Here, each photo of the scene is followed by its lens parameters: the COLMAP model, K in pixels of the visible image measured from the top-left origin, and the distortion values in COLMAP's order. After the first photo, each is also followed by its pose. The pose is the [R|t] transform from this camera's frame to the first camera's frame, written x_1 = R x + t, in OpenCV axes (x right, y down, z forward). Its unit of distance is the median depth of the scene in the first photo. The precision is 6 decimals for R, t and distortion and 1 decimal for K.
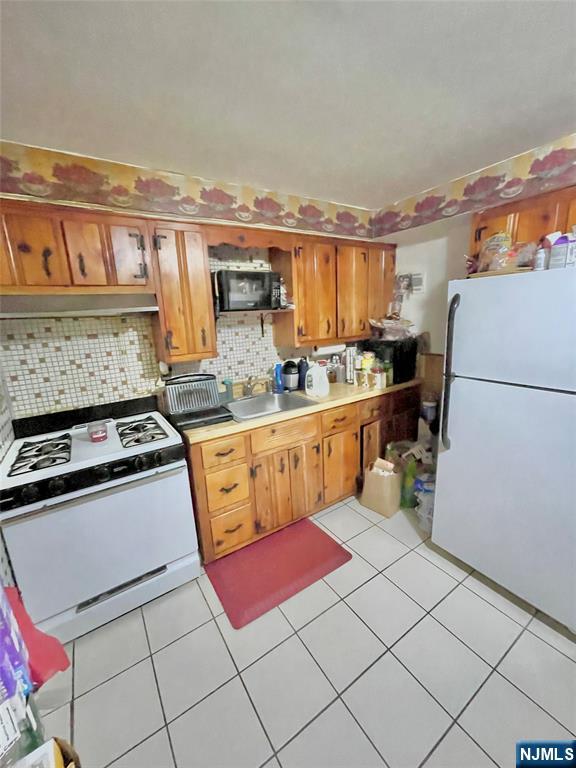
lens RADIAL K [[308.8, 0, 287.3], [0, 308.8, 382.2], [0, 0, 1]] dist [-0.003254, -0.000129]
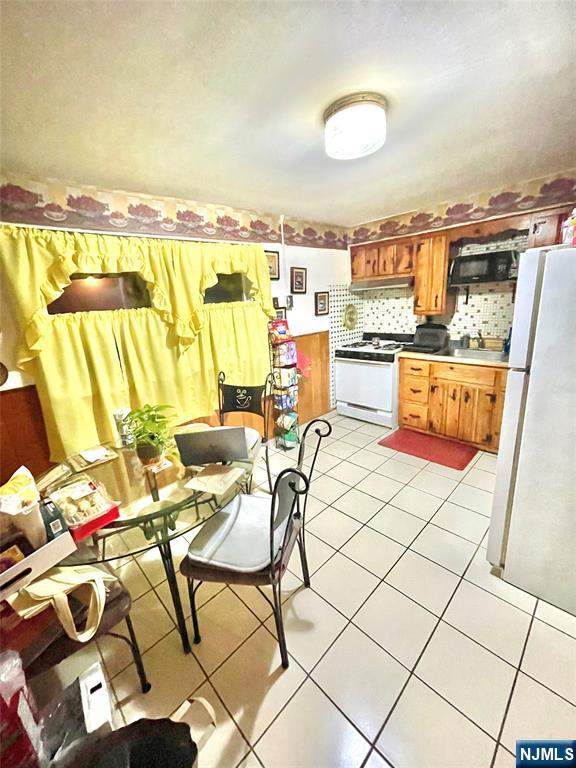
lens RADIAL K [[308.8, 0, 288.5], [0, 308.8, 382.7], [0, 0, 1]] dist [-0.003254, -0.000129]
pose [[0.189411, 0.292231, -0.937403, 1.230482], [-0.159170, 0.951196, 0.264369, -0.041868], [0.968911, 0.099132, 0.226681, -0.084539]]
